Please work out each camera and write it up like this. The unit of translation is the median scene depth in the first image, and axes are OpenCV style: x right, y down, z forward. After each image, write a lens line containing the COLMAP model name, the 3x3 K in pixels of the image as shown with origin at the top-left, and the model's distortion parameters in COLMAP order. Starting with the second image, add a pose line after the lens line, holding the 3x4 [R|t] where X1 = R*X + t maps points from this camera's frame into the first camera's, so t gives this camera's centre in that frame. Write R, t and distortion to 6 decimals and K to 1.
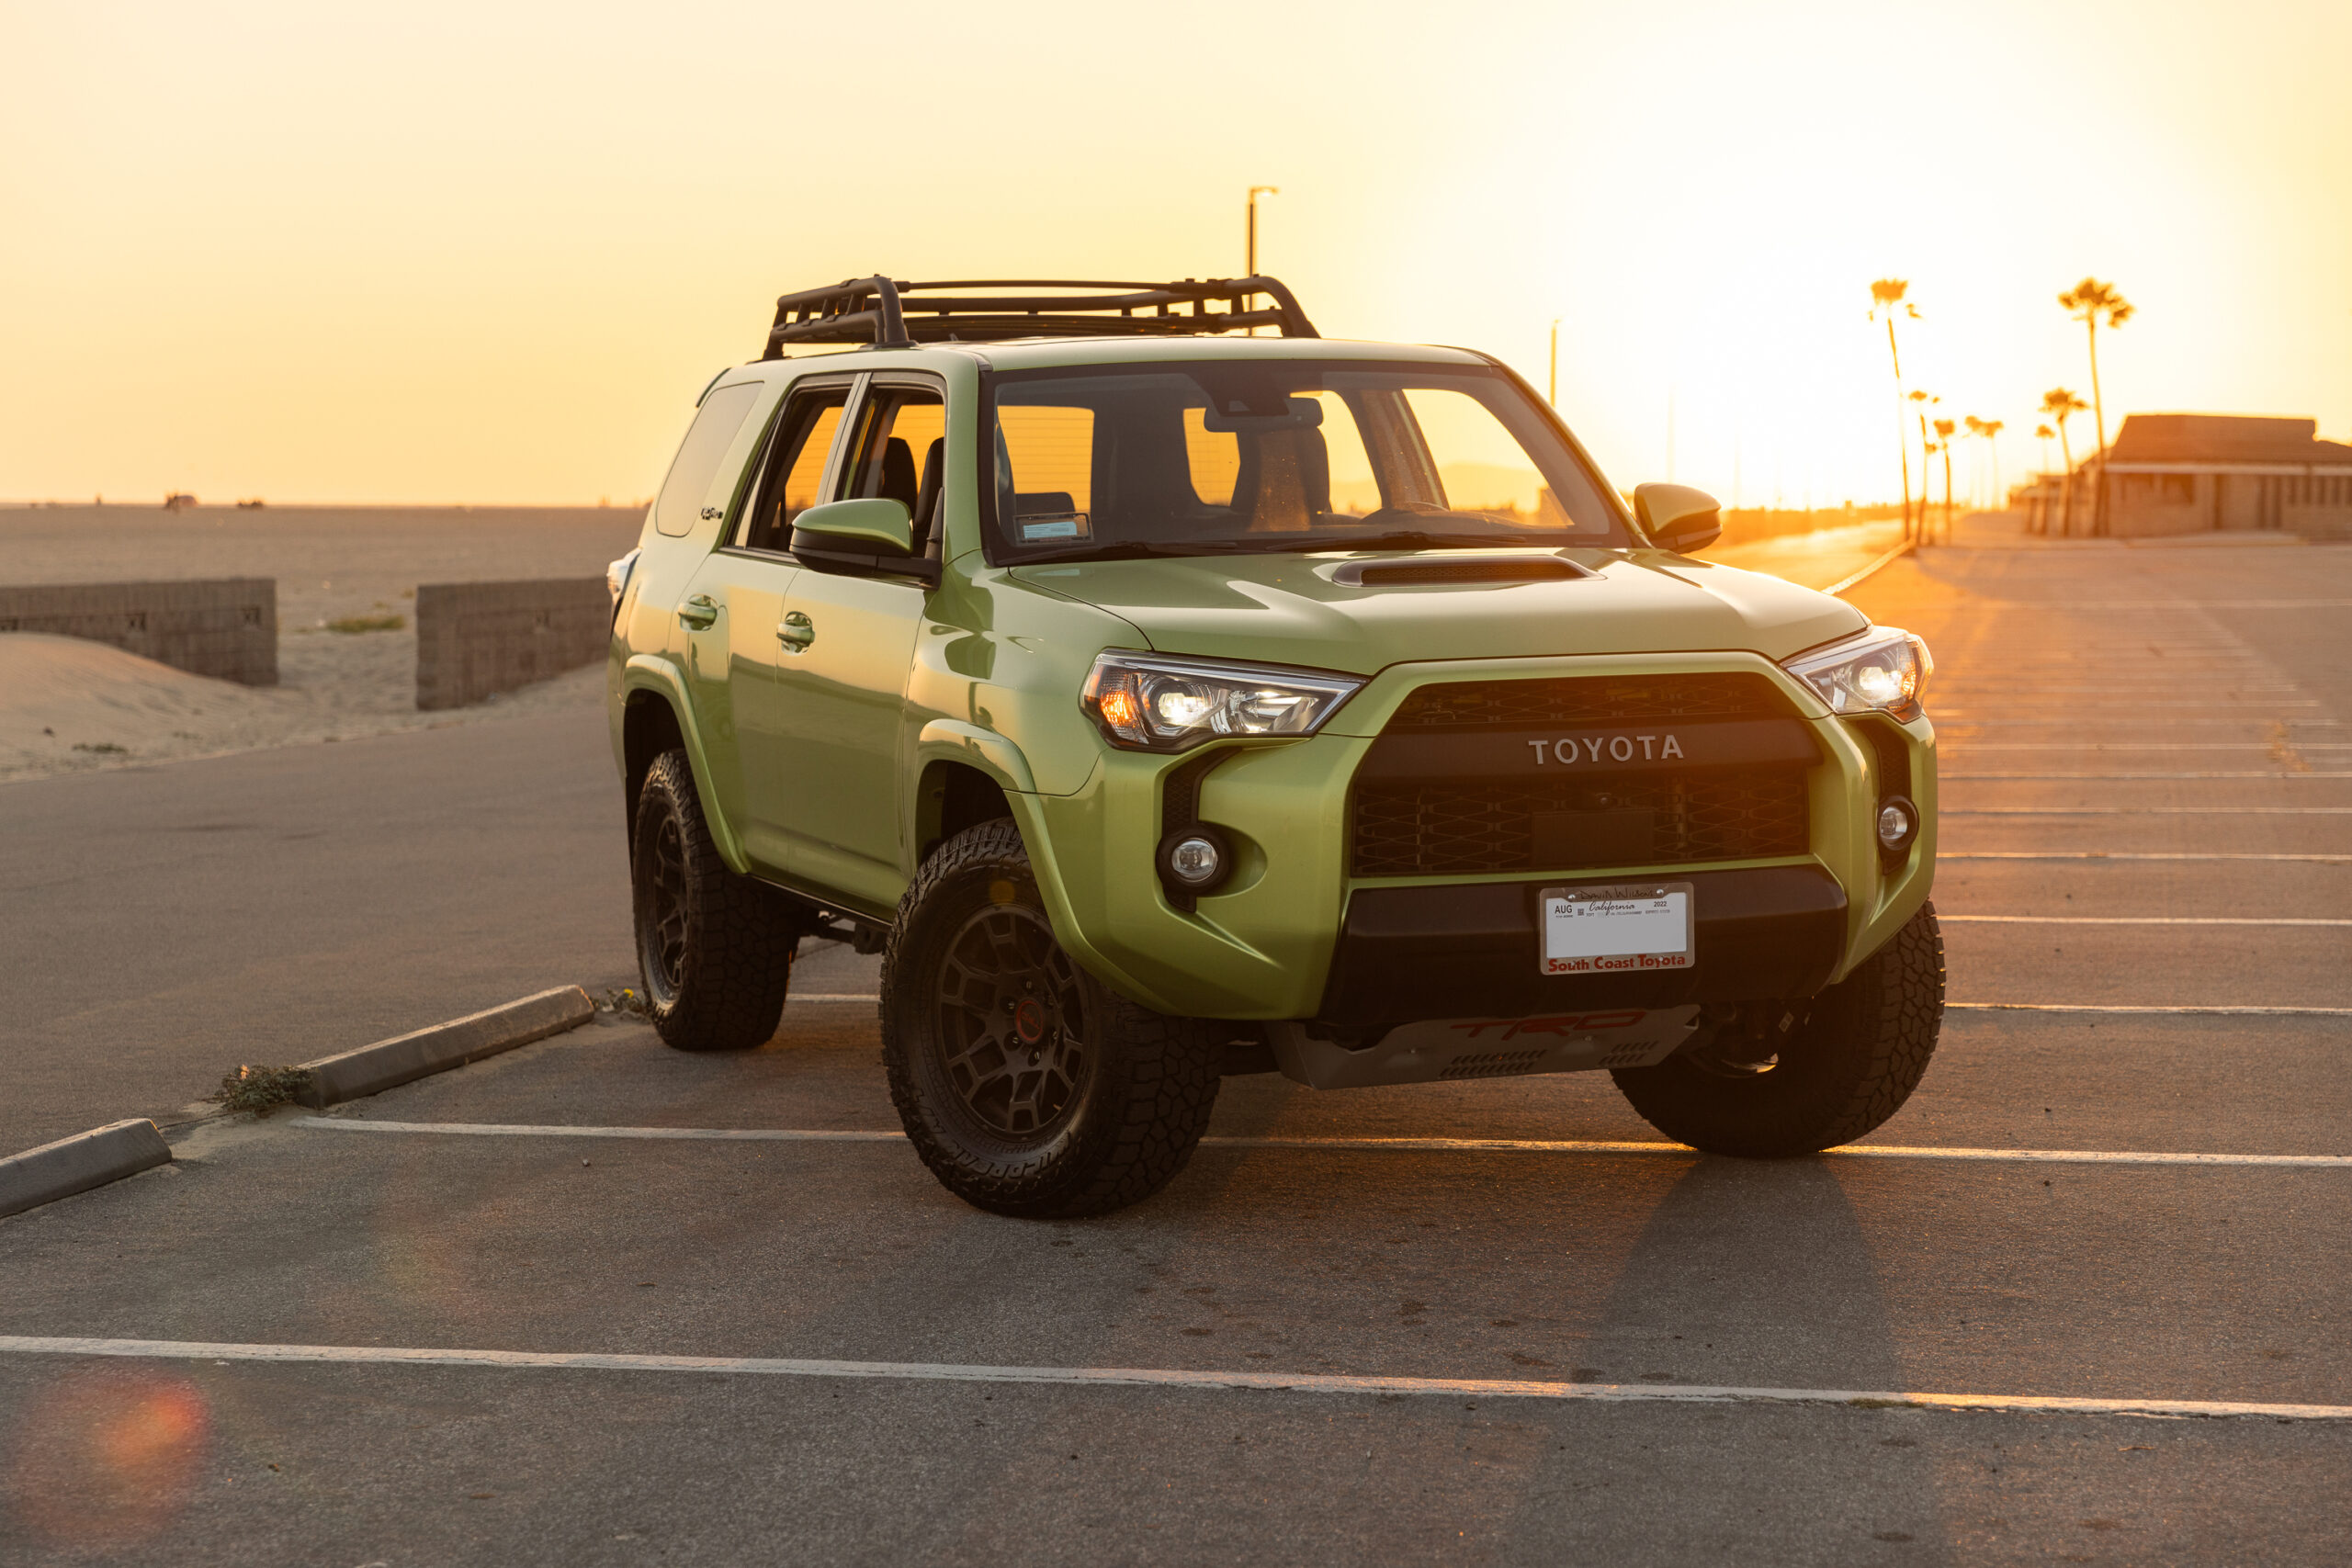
lens RADIAL K [[4472.2, 0, 1176.0], [0, 4472.2, 784.0], [0, 0, 1]] dist [0.031230, 0.459026]
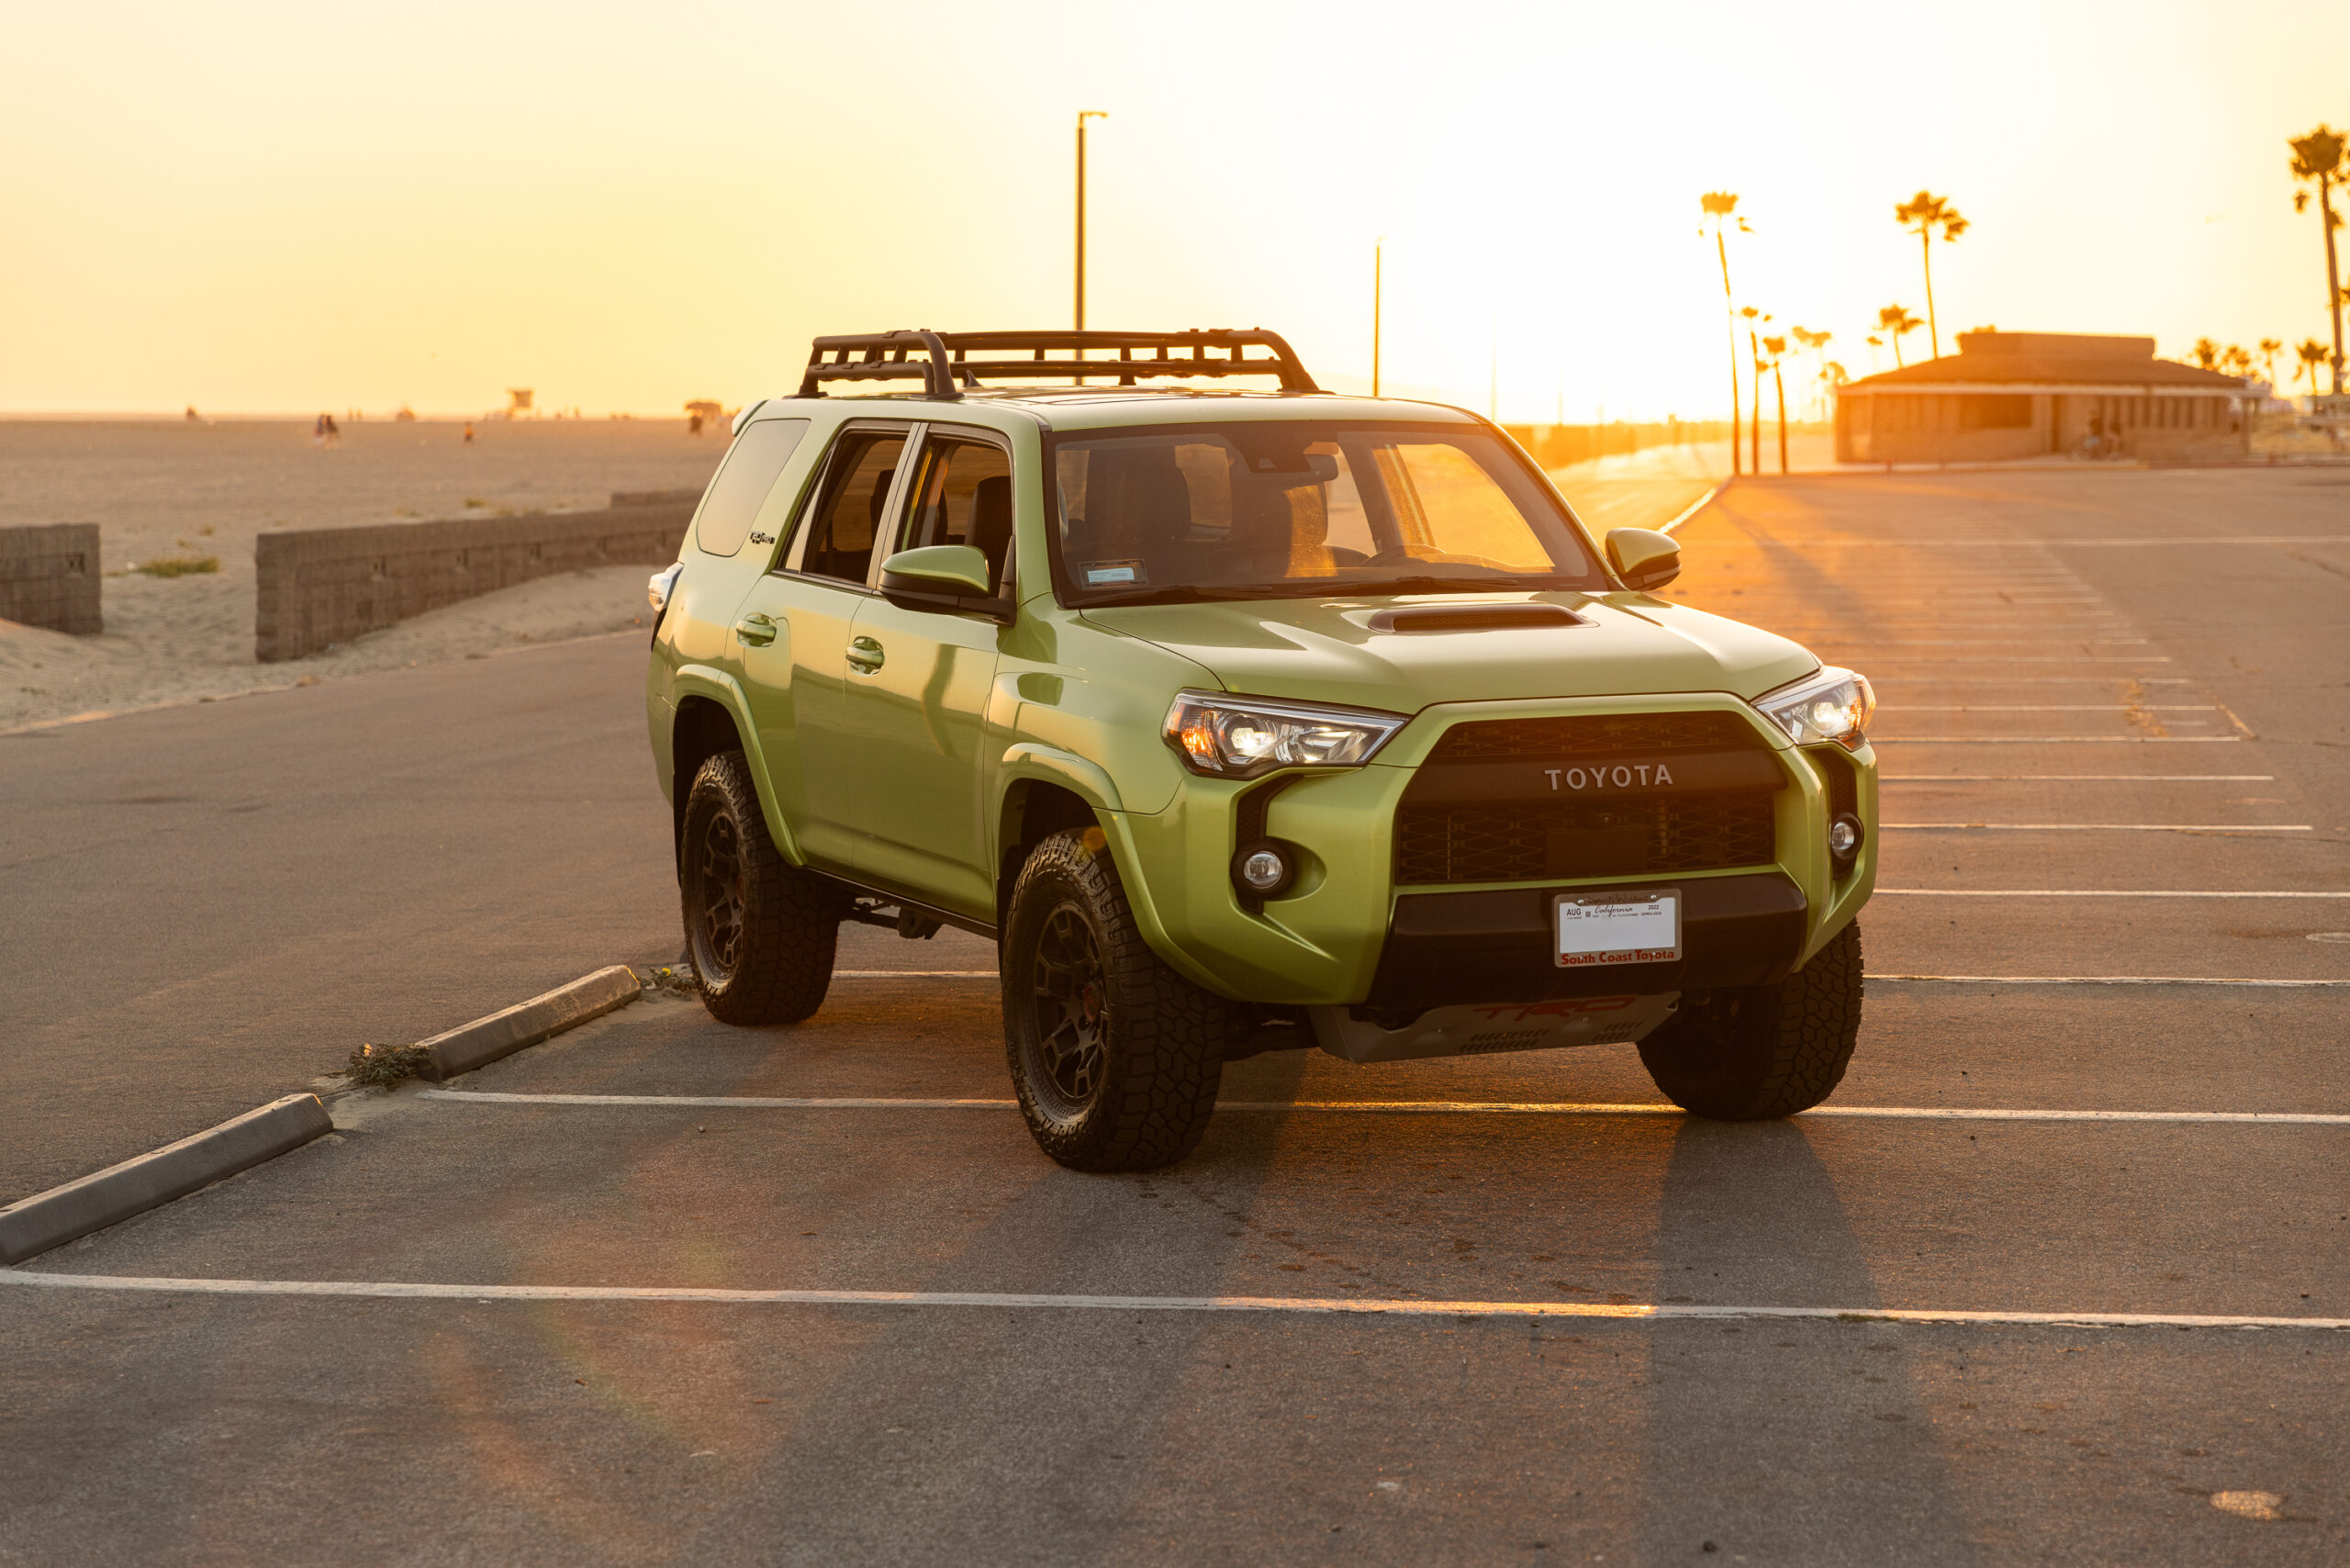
lens RADIAL K [[4878.6, 0, 1175.0], [0, 4878.6, 784.0], [0, 0, 1]] dist [0.135552, -0.128777]
pose [[0.998545, -0.004635, 0.053726, -0.081927], [0.003629, 0.999816, 0.018812, -0.028282], [-0.053803, -0.018589, 0.998379, -0.267315]]
